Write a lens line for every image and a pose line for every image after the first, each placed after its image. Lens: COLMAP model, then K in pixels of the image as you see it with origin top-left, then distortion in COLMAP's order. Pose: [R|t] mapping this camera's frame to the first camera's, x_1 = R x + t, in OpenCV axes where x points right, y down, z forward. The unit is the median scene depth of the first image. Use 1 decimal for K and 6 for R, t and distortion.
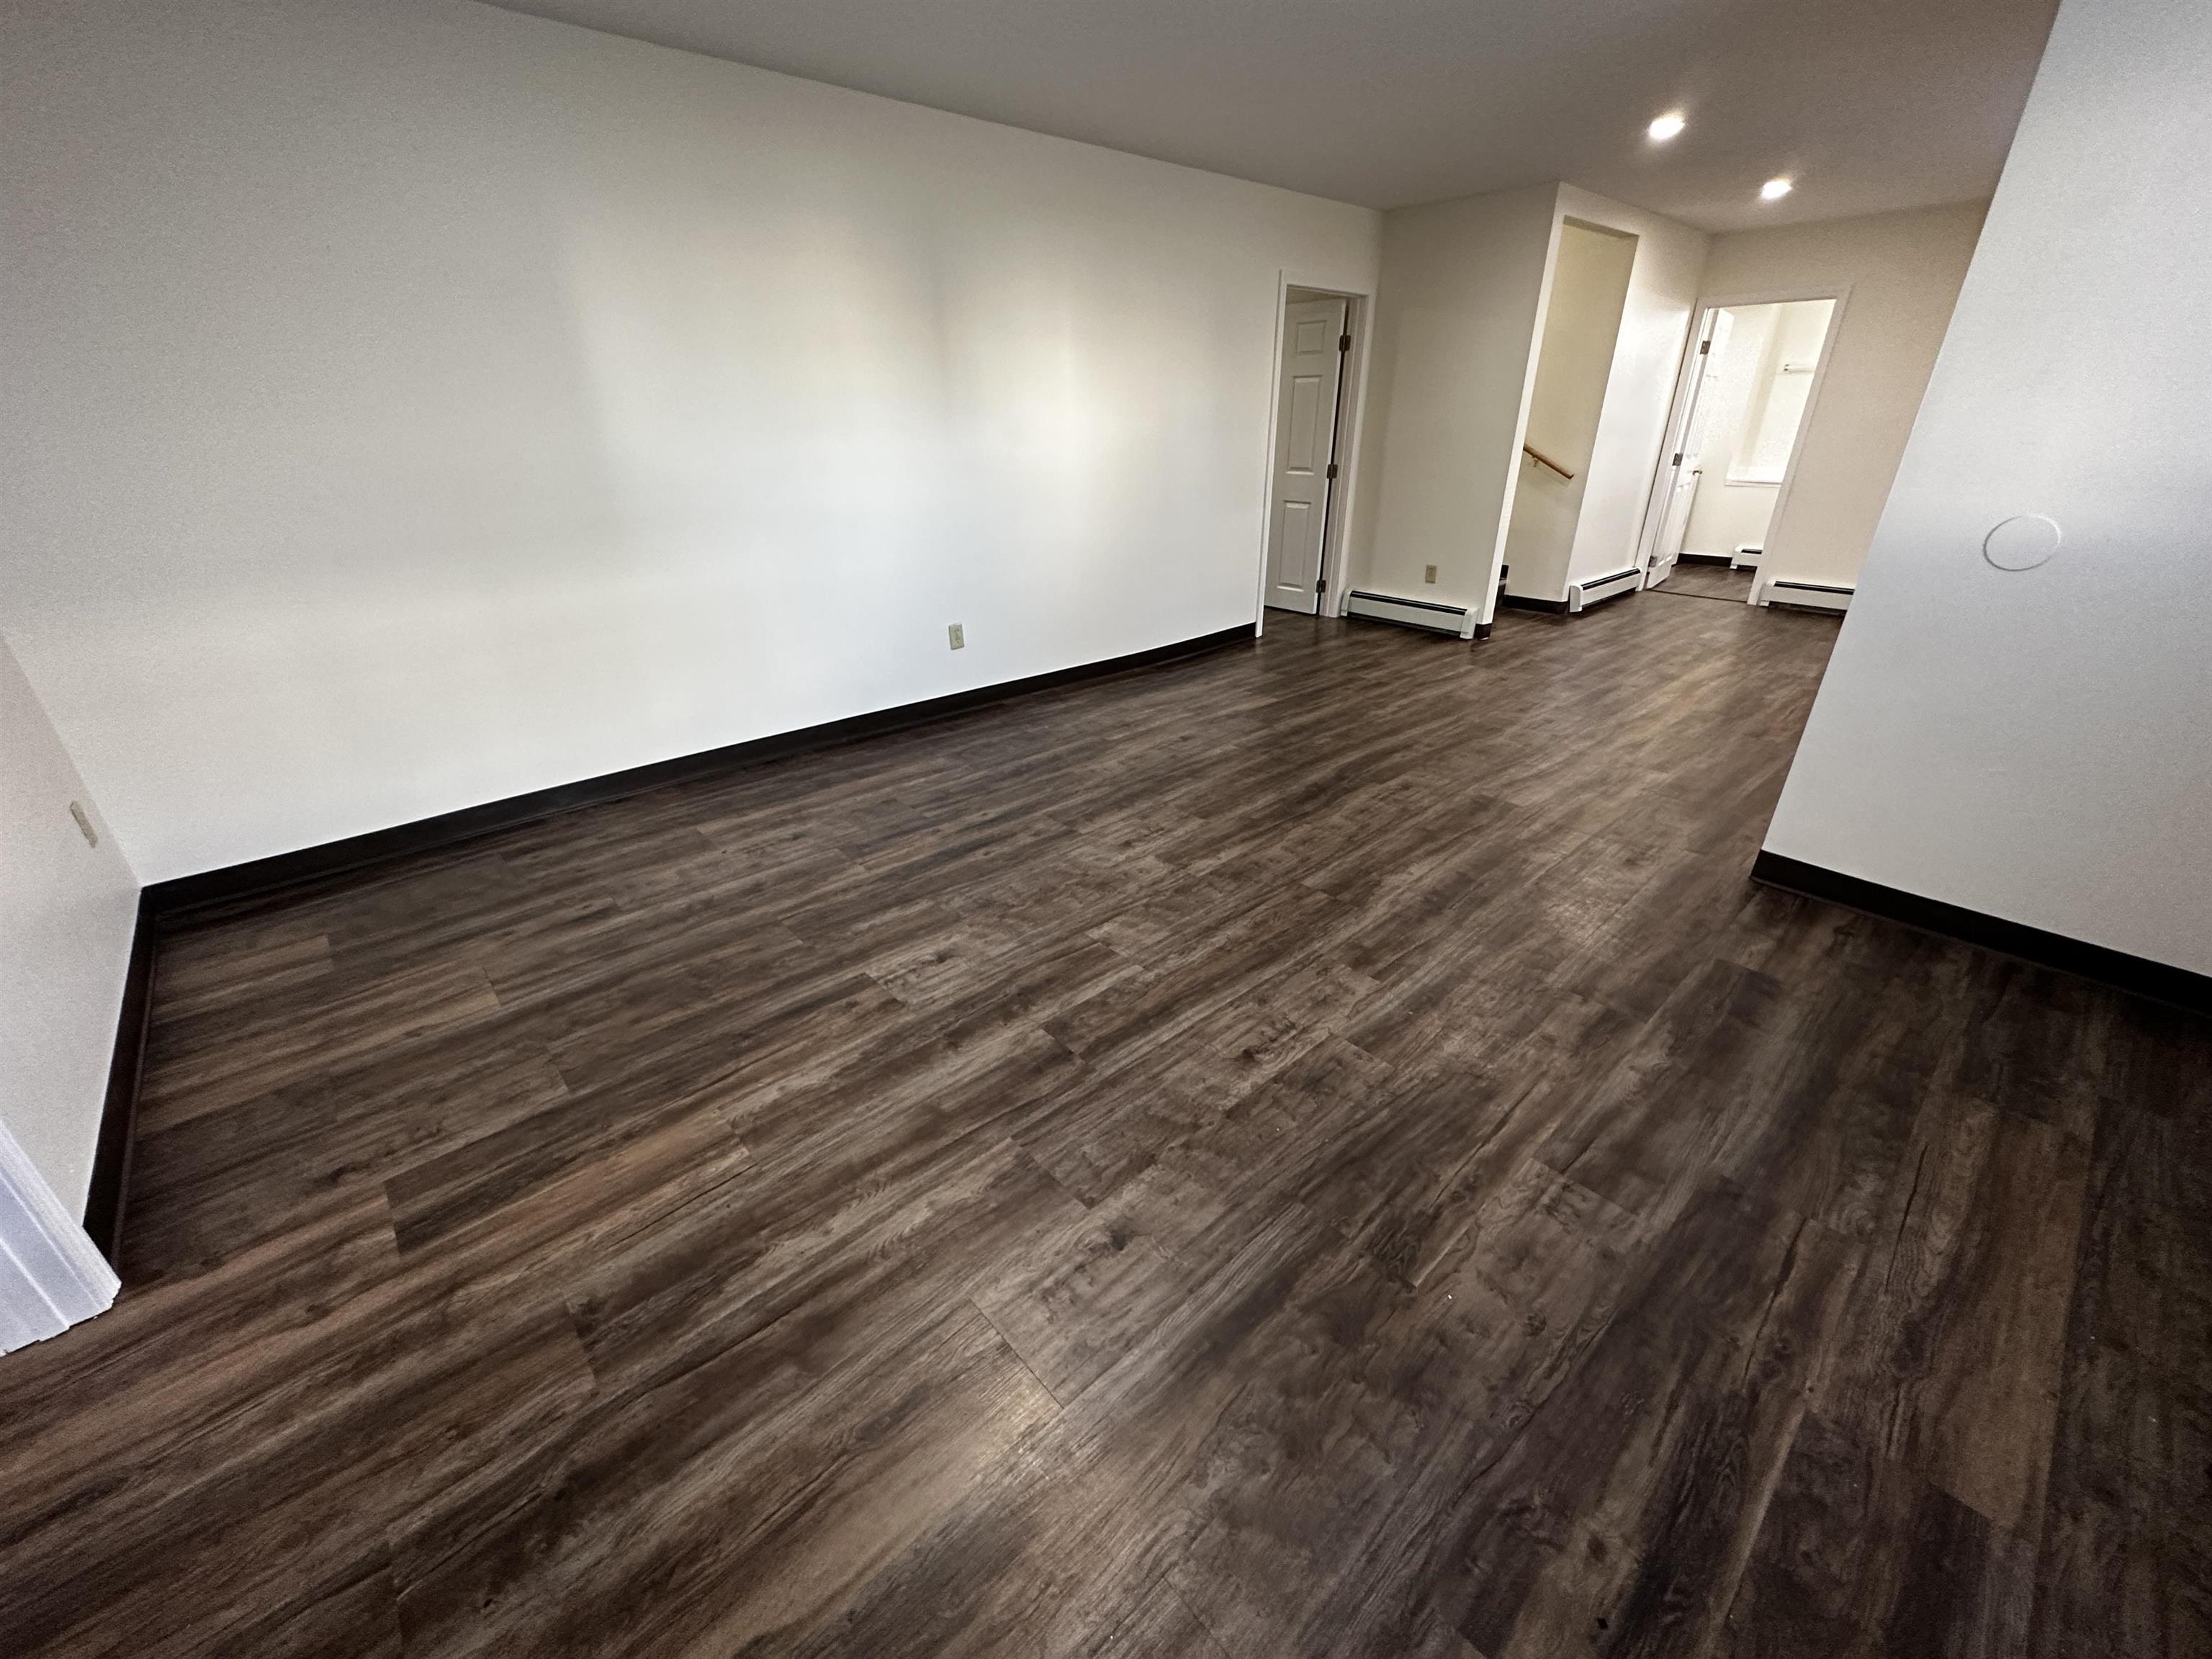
lens RADIAL K [[883.6, 0, 1106.8], [0, 883.6, 831.8], [0, 0, 1]] dist [-0.003023, 0.000863]
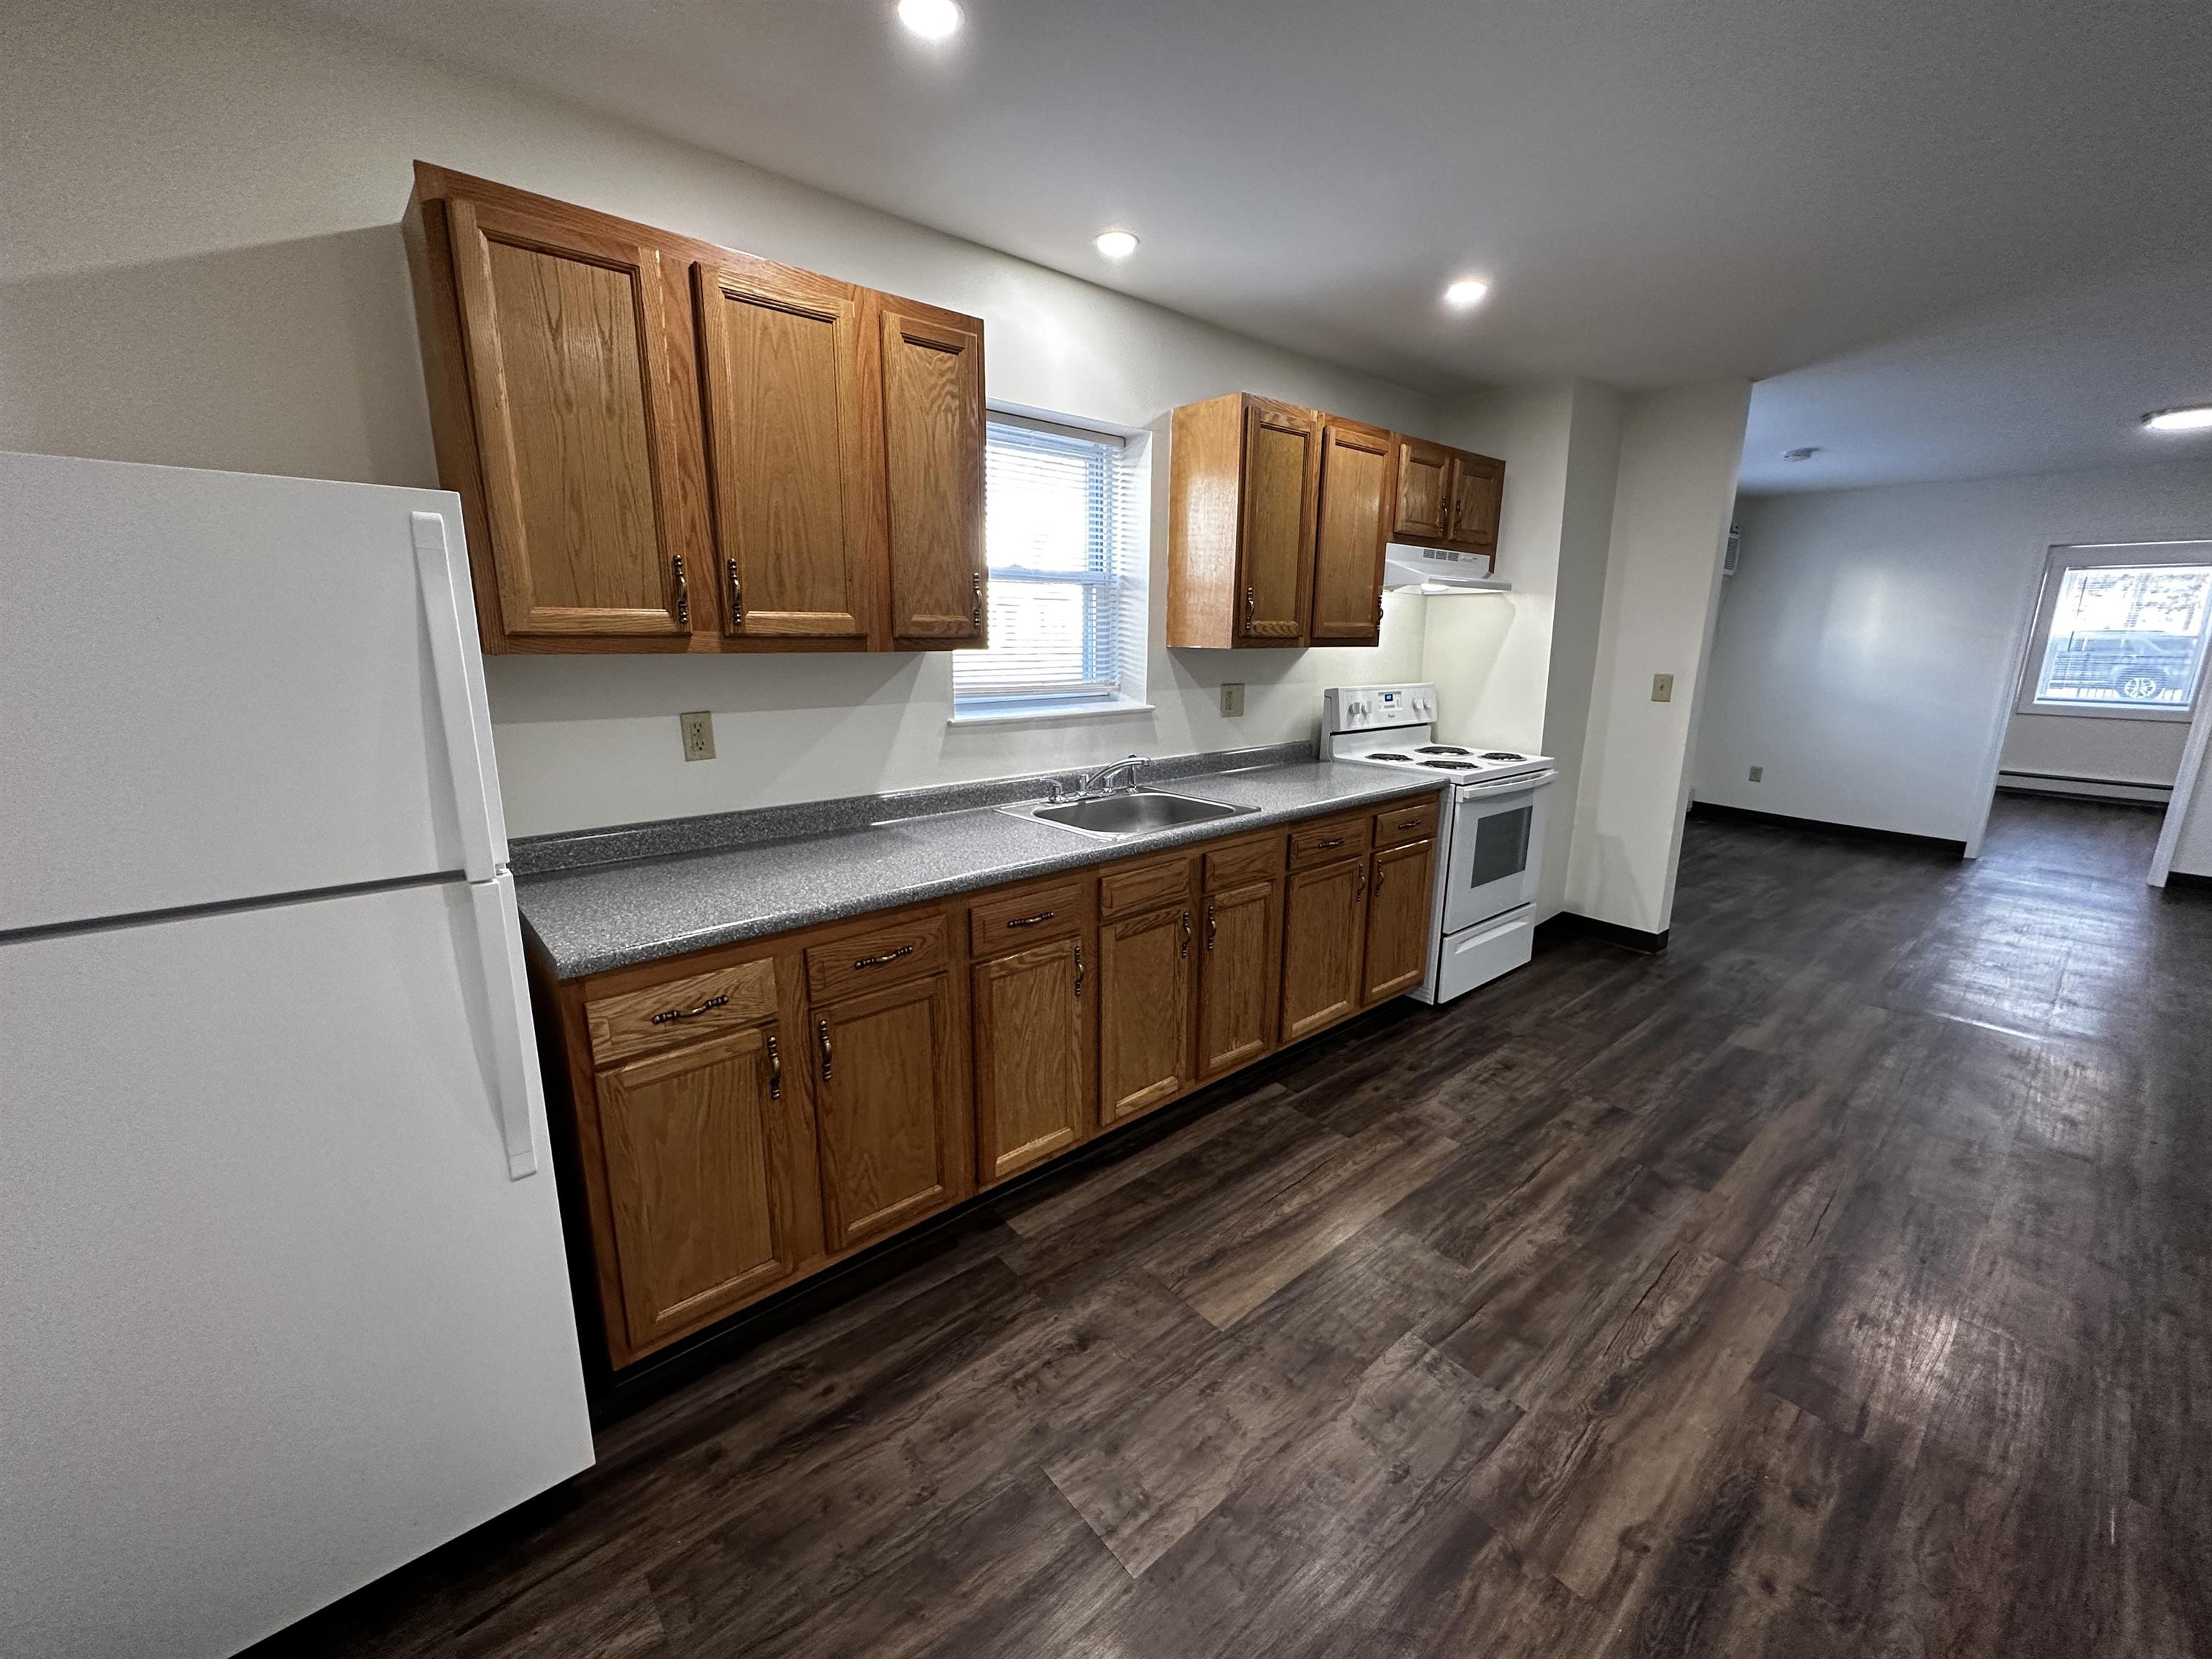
lens RADIAL K [[883.6, 0, 1106.8], [0, 883.6, 831.8], [0, 0, 1]] dist [-0.003023, 0.000863]
pose [[-0.999491, -0.009382, 0.030488, 1.973277], [0.011635, 0.782693, 0.622300, -1.256076], [-0.029701, 0.622338, -0.782185, 2.508245]]
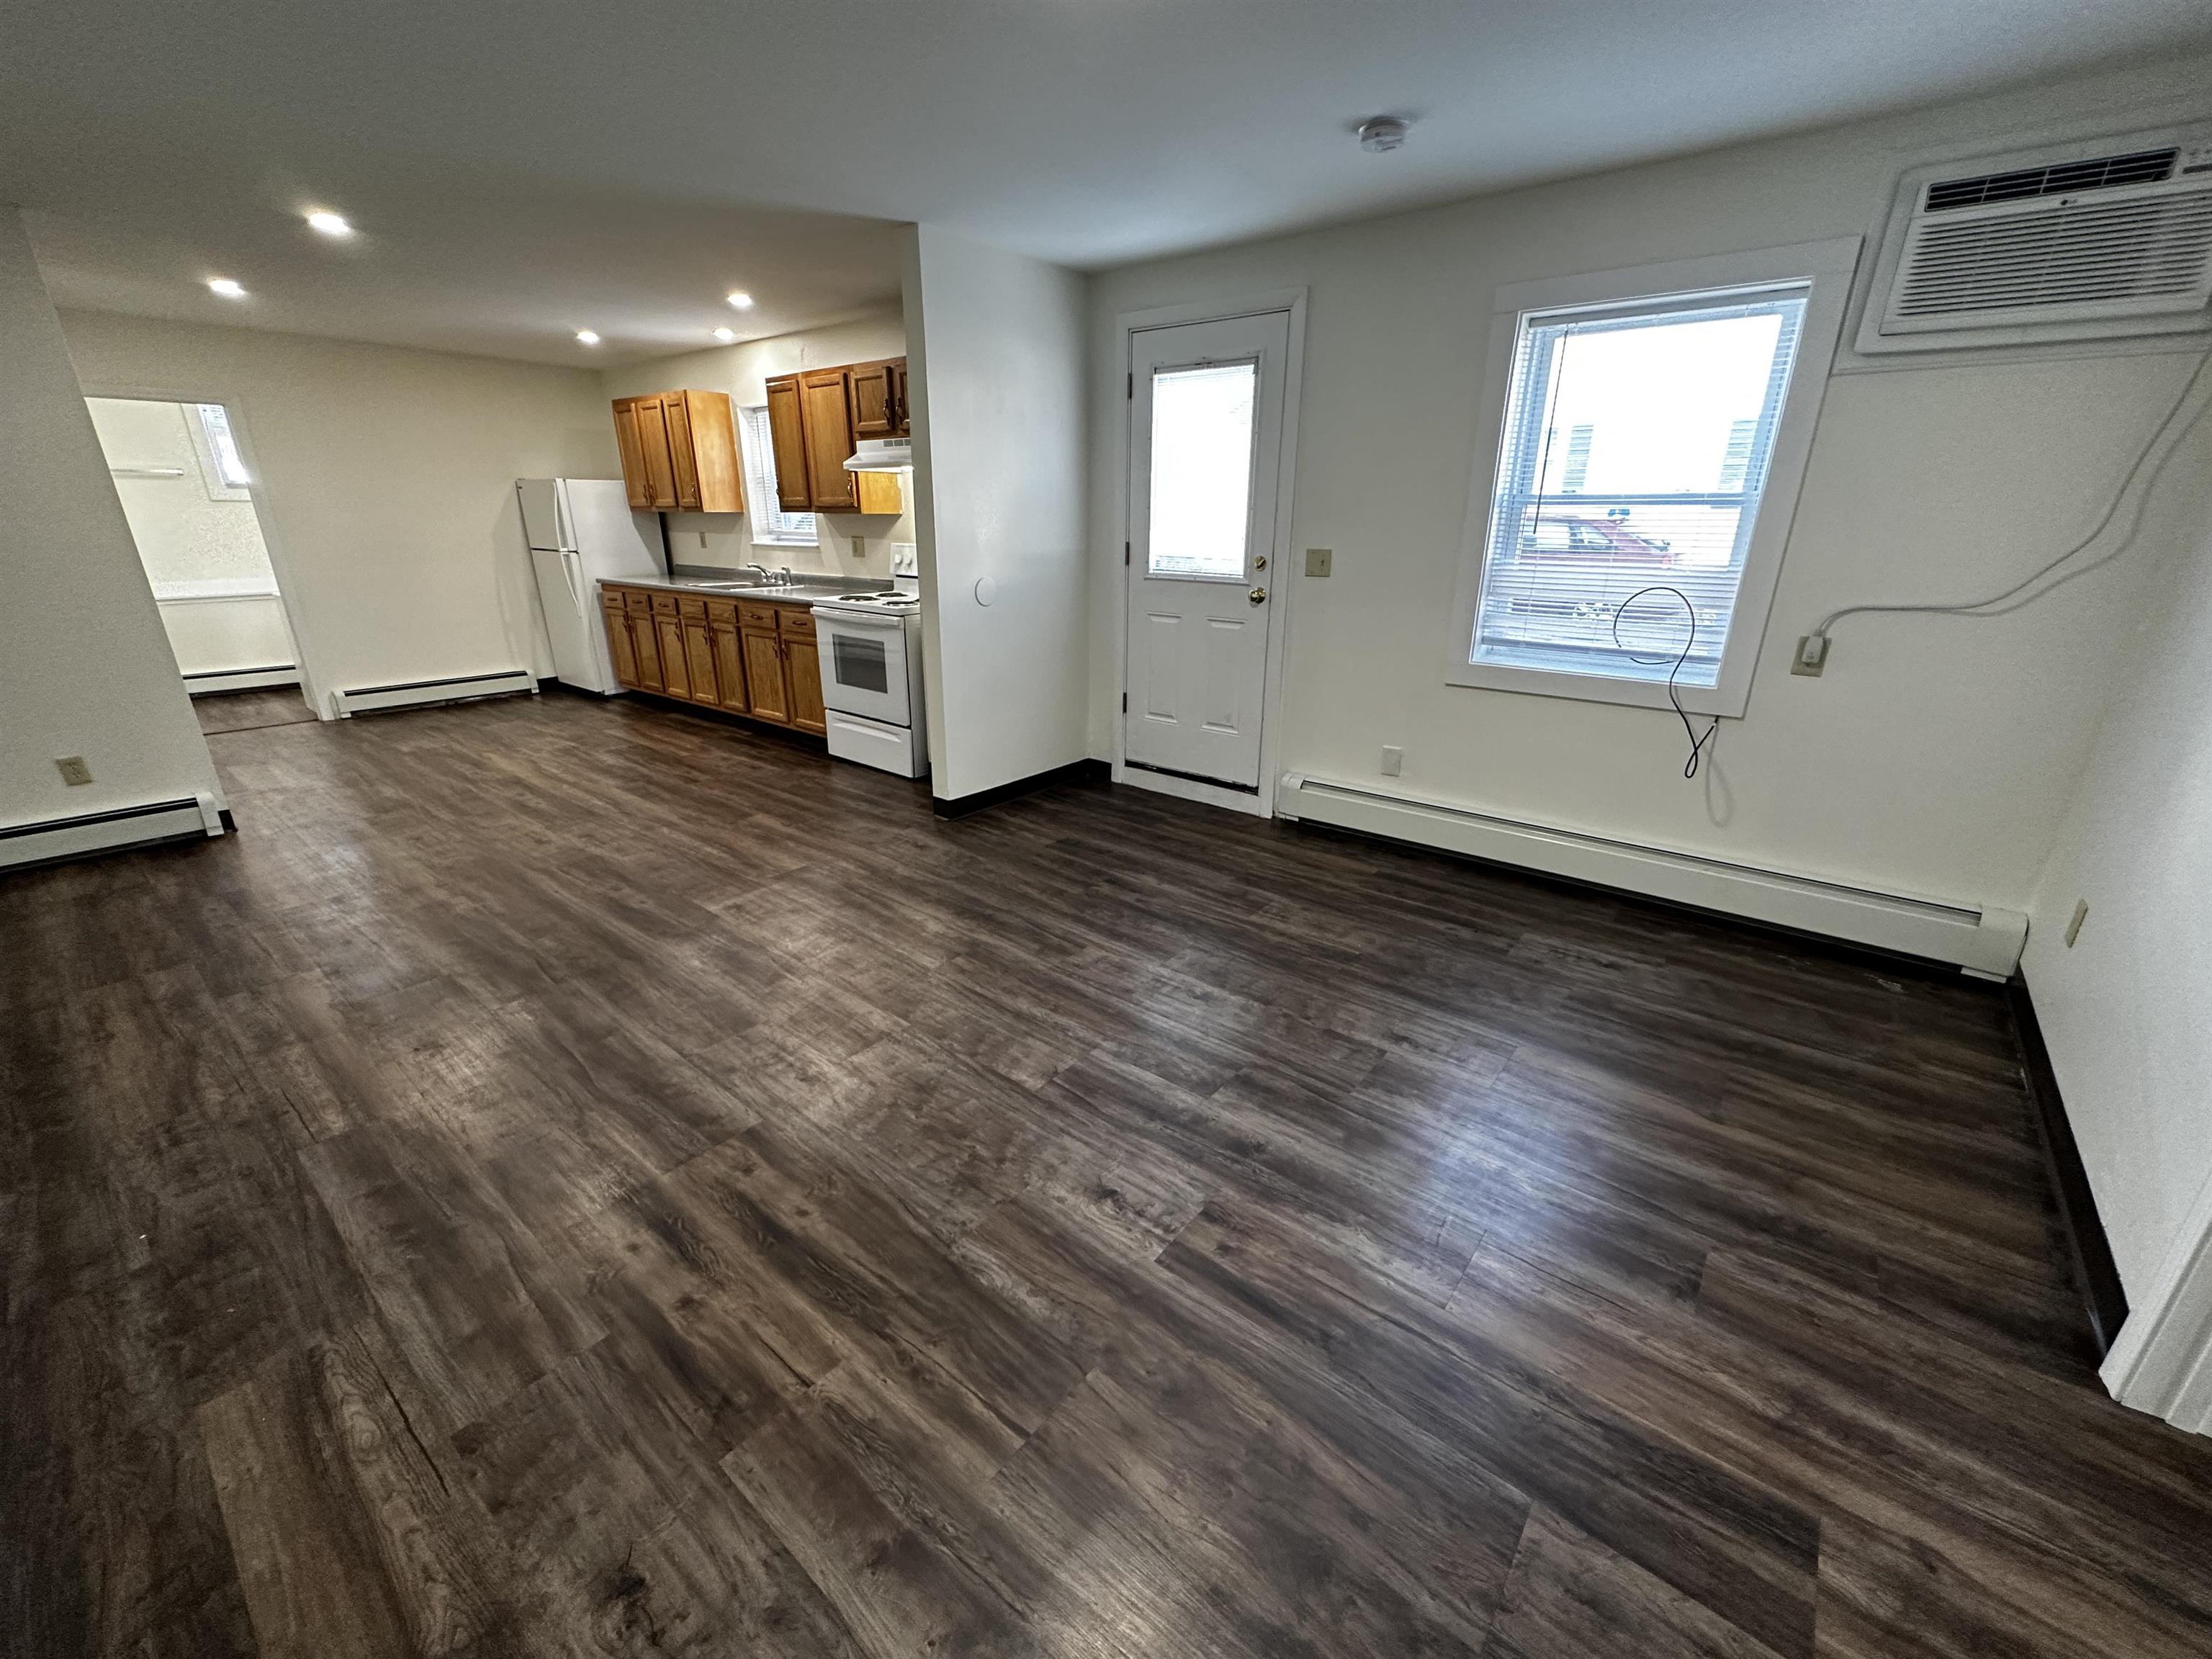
lens RADIAL K [[883.6, 0, 1106.8], [0, 883.6, 831.8], [0, 0, 1]] dist [-0.003023, 0.000863]
pose [[-0.152963, -0.329988, 0.931510, -0.883008], [0.422208, 0.830423, 0.363508, -0.447583], [-0.893500, 0.448895, 0.012299, 0.912183]]
